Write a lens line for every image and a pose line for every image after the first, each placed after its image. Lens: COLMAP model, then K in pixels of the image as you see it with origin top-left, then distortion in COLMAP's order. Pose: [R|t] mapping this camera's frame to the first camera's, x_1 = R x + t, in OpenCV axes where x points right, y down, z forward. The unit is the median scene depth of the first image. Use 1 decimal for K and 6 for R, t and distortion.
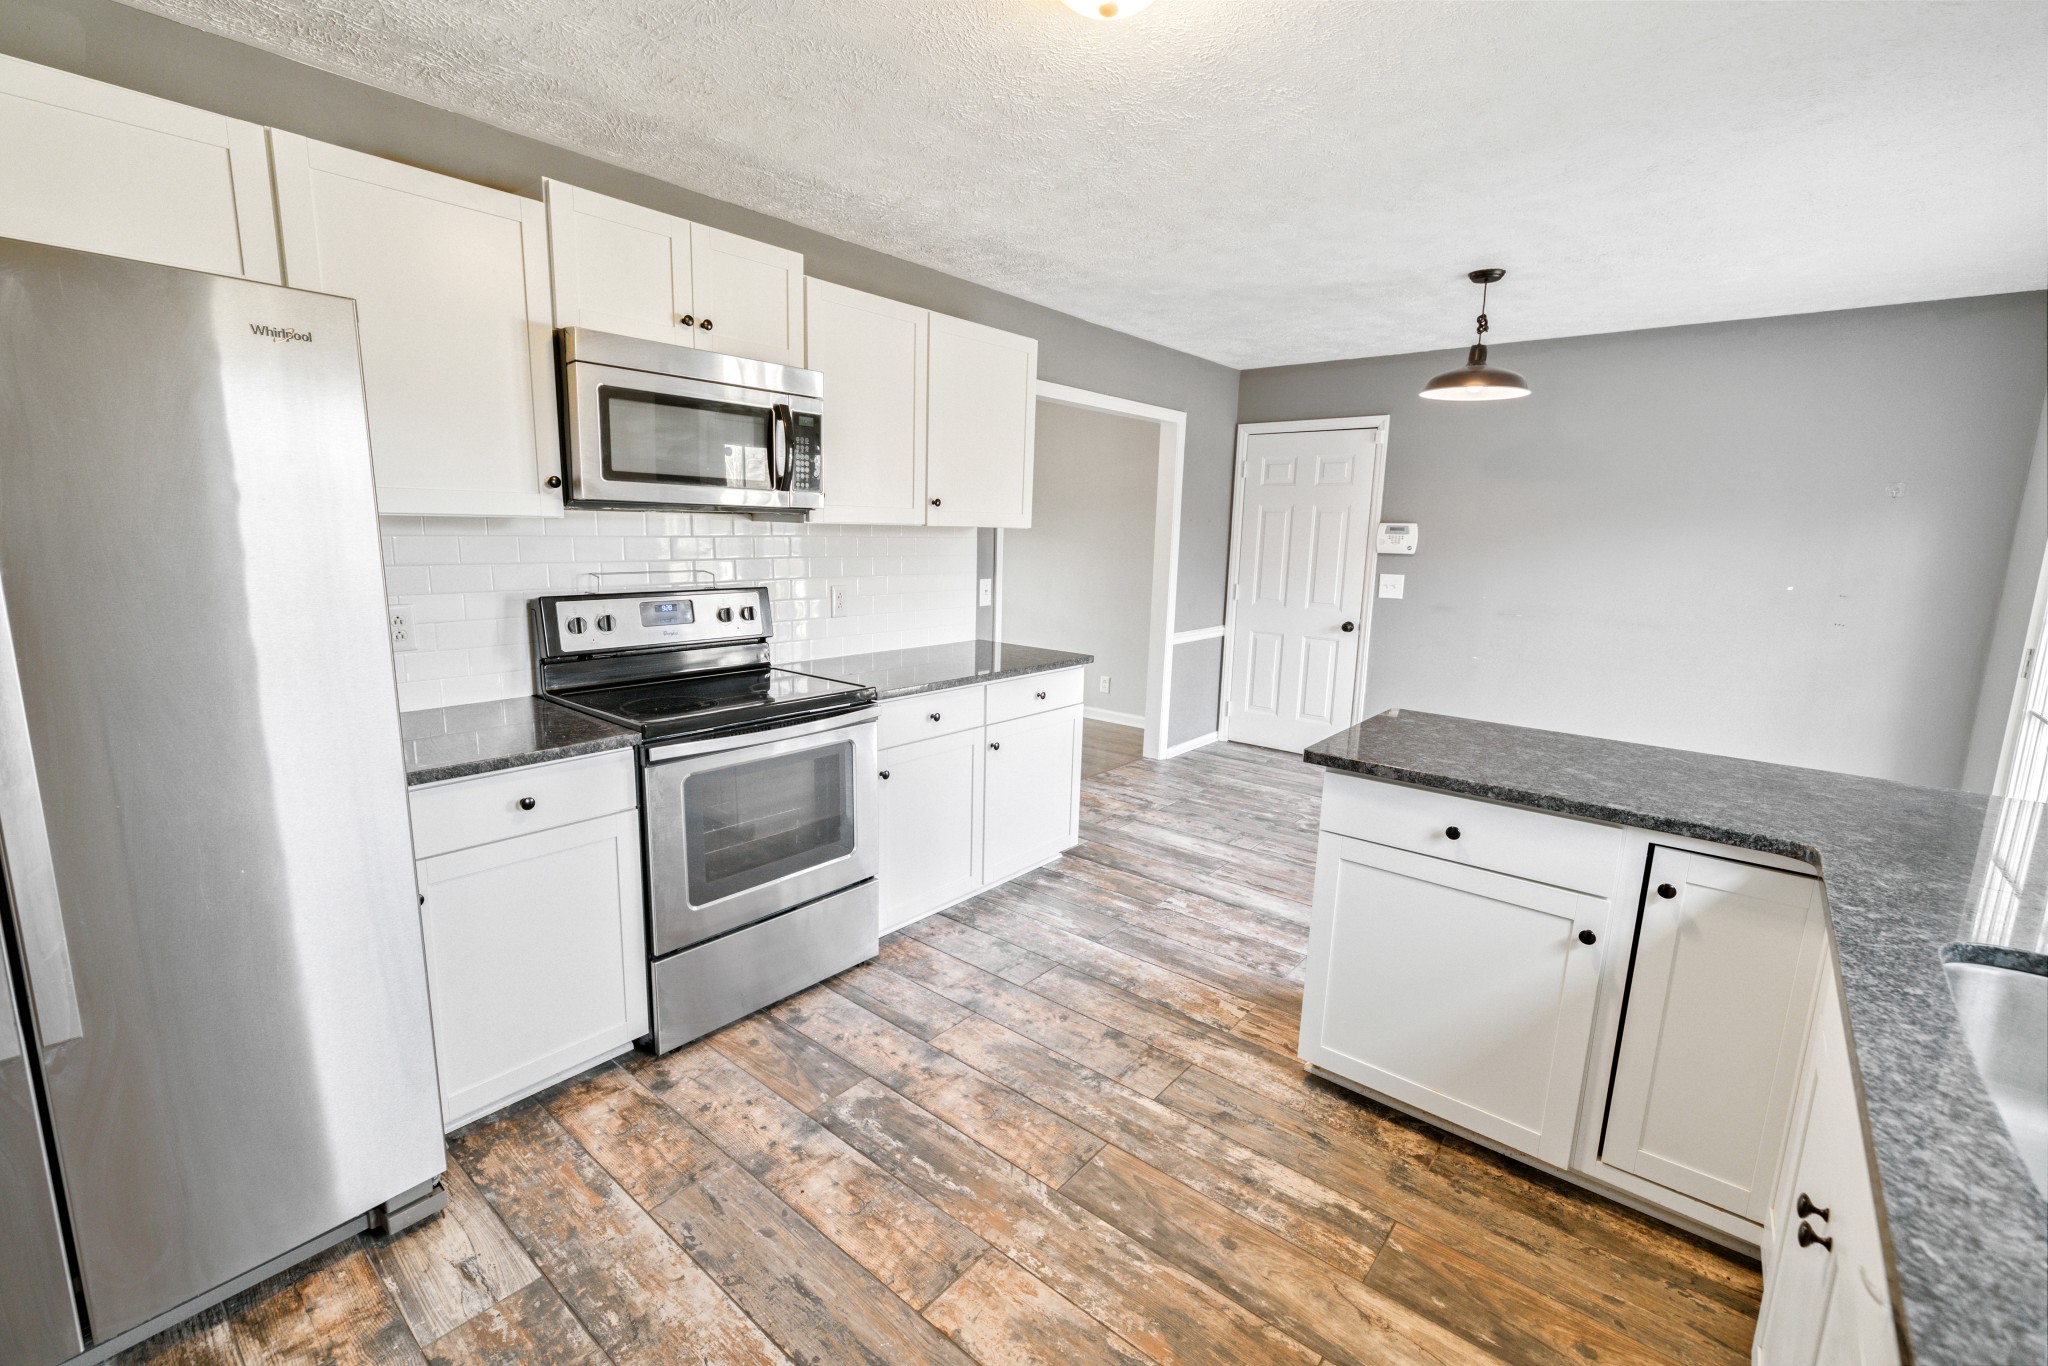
lens RADIAL K [[879.8, 0, 1012.6], [0, 879.8, 676.4], [0, 0, 1]] dist [0.000205, 0.000349]
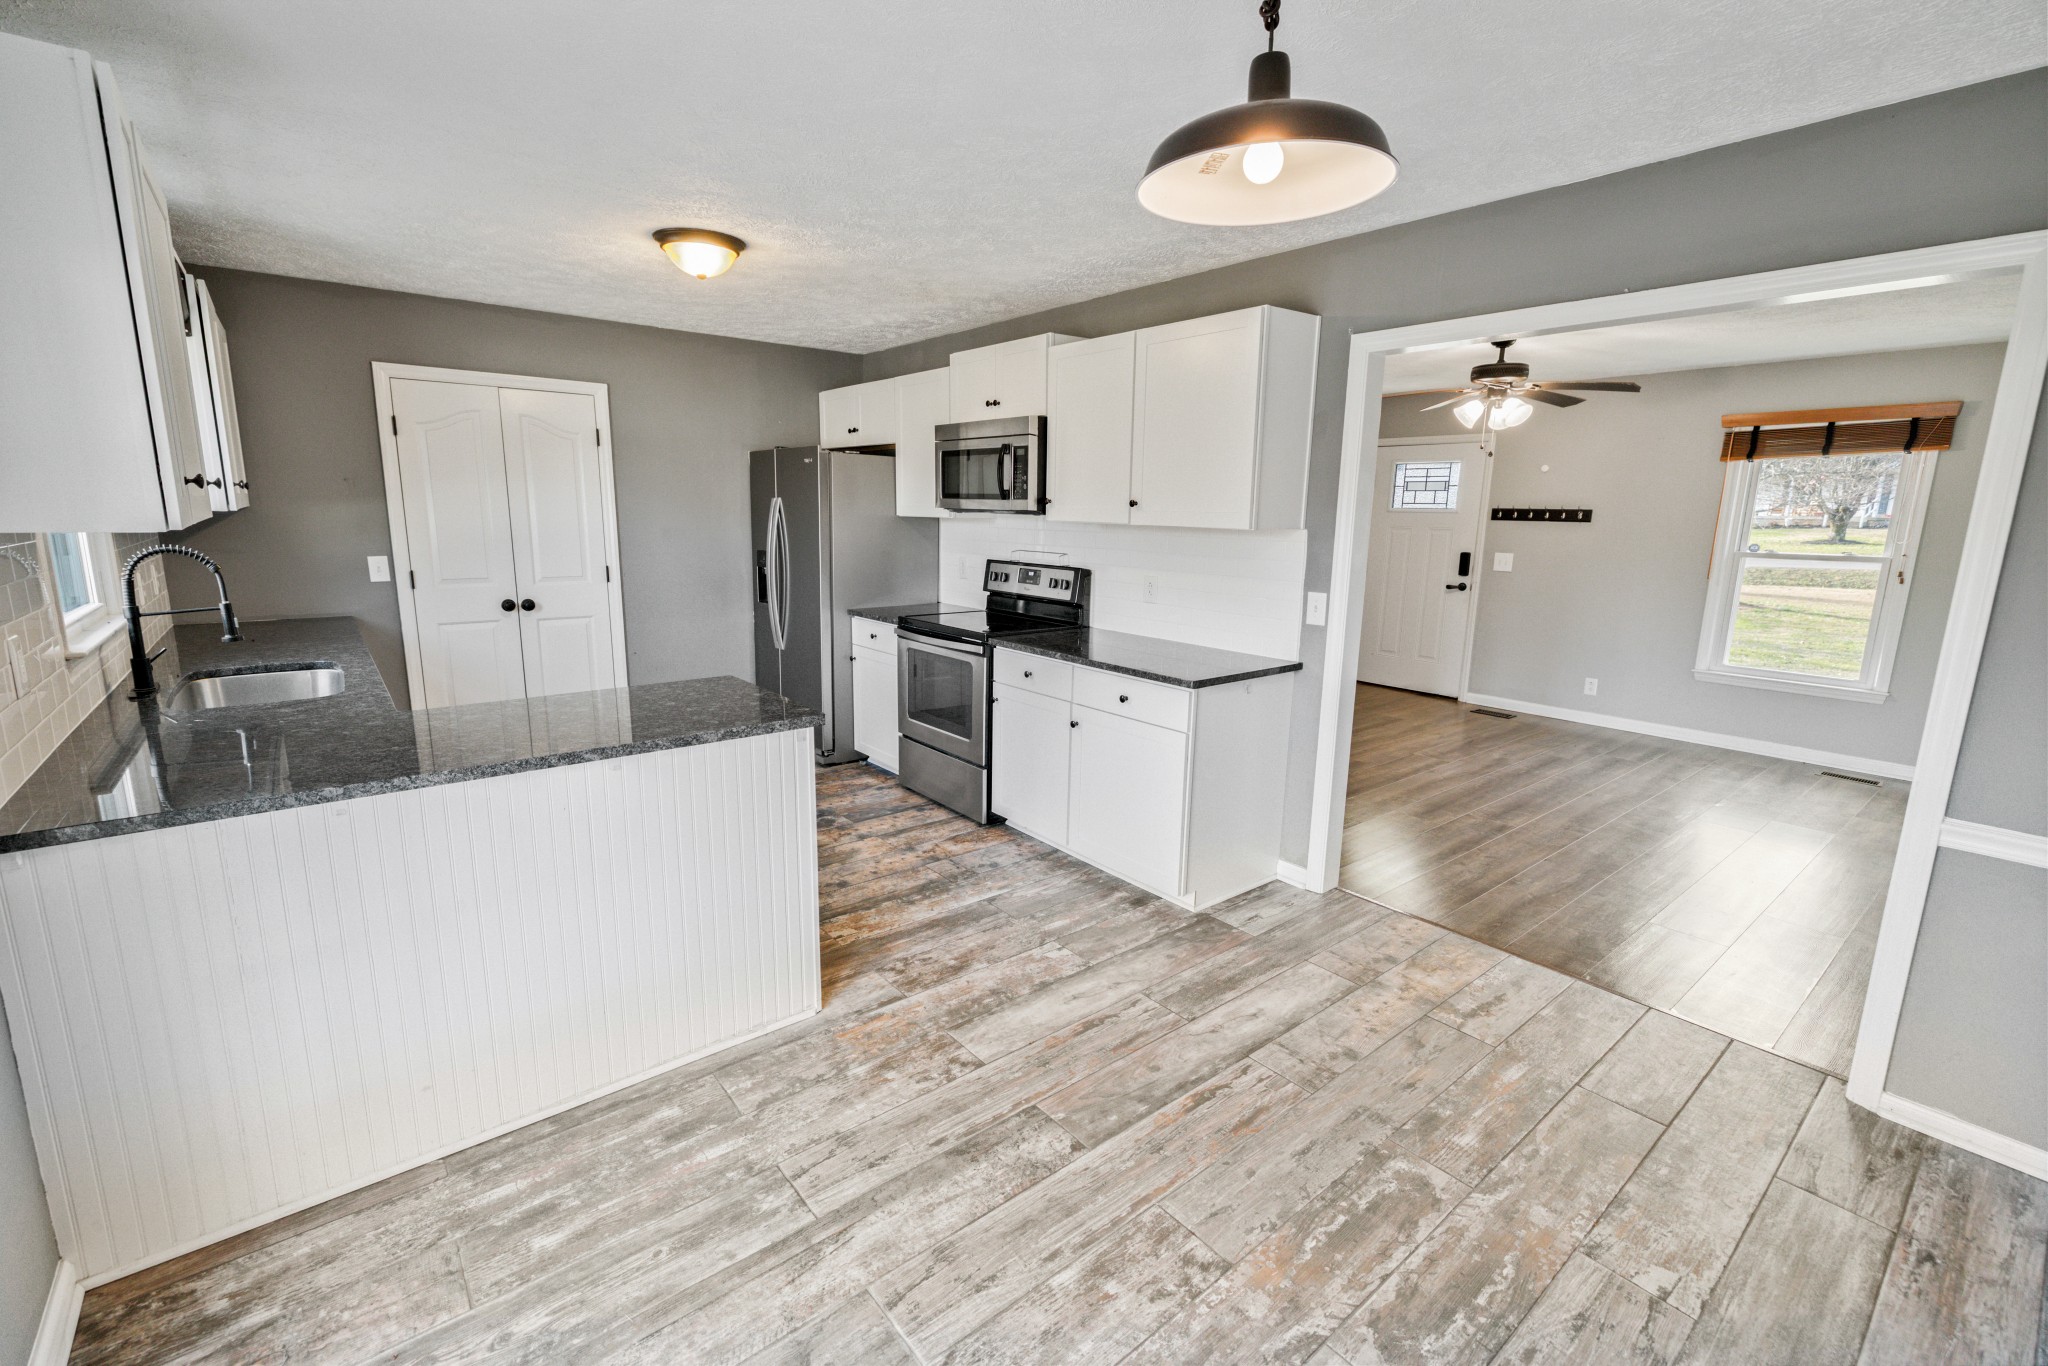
lens RADIAL K [[879.8, 0, 1012.6], [0, 879.8, 676.4], [0, 0, 1]] dist [0.000205, 0.000349]
pose [[-0.194592, 0.162325, -0.967360, 1.230509], [-0.186165, 0.962175, 0.198903, -0.214063], [0.963056, 0.218794, -0.157013, 1.276495]]
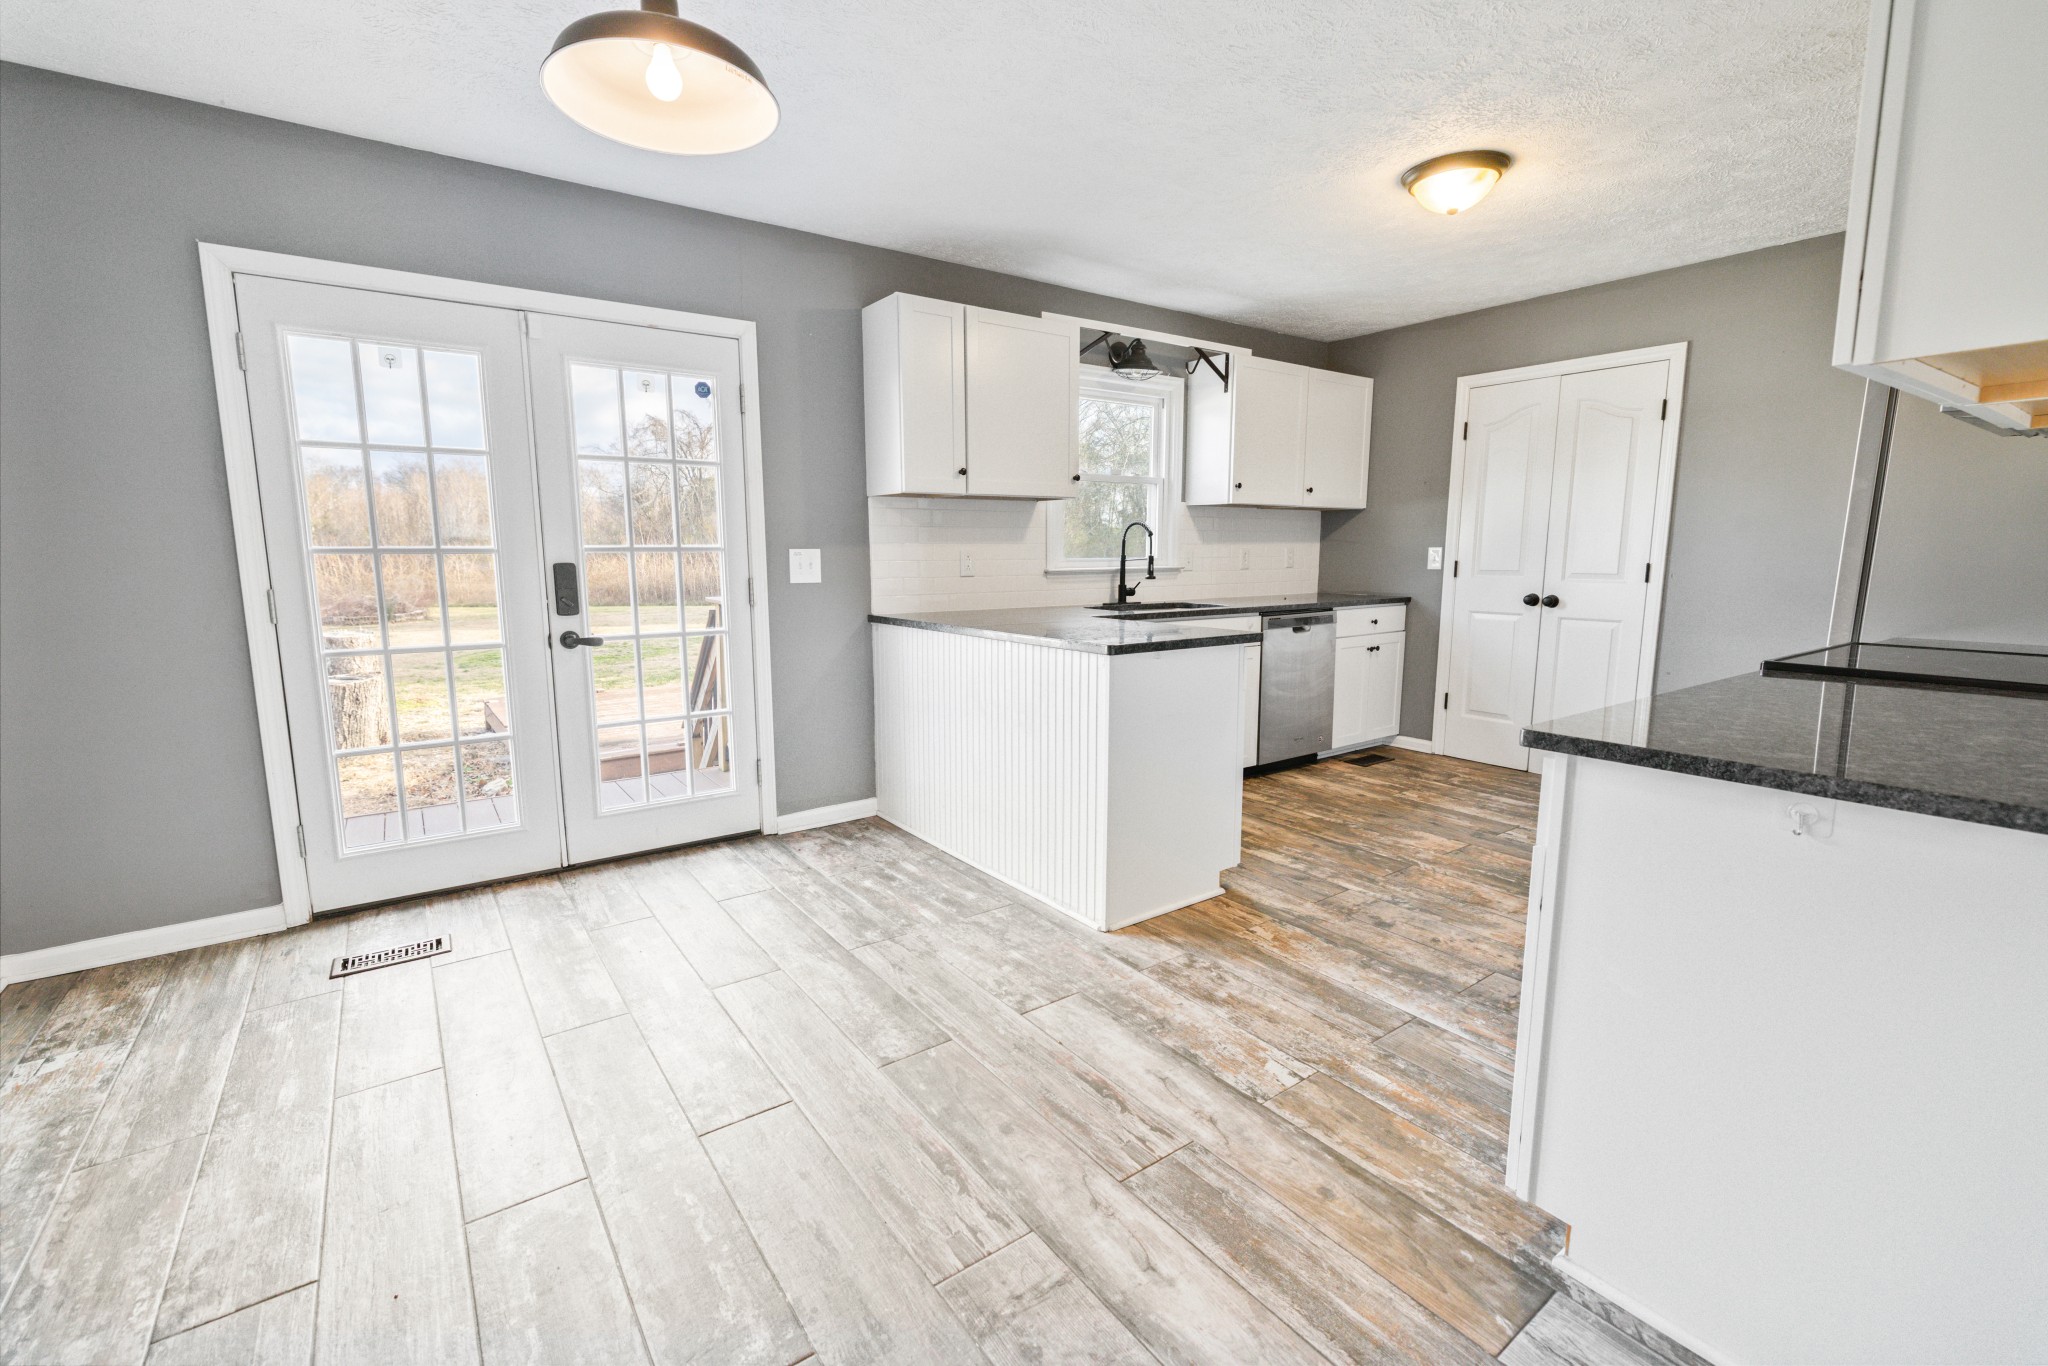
lens RADIAL K [[879.8, 0, 1012.6], [0, 879.8, 676.4], [0, 0, 1]] dist [0.000205, 0.000349]
pose [[-0.967654, -0.053614, 0.246519, 0.283476], [0.025815, 0.950986, 0.308155, -0.226628], [-0.250958, 0.304552, -0.918841, 1.862009]]
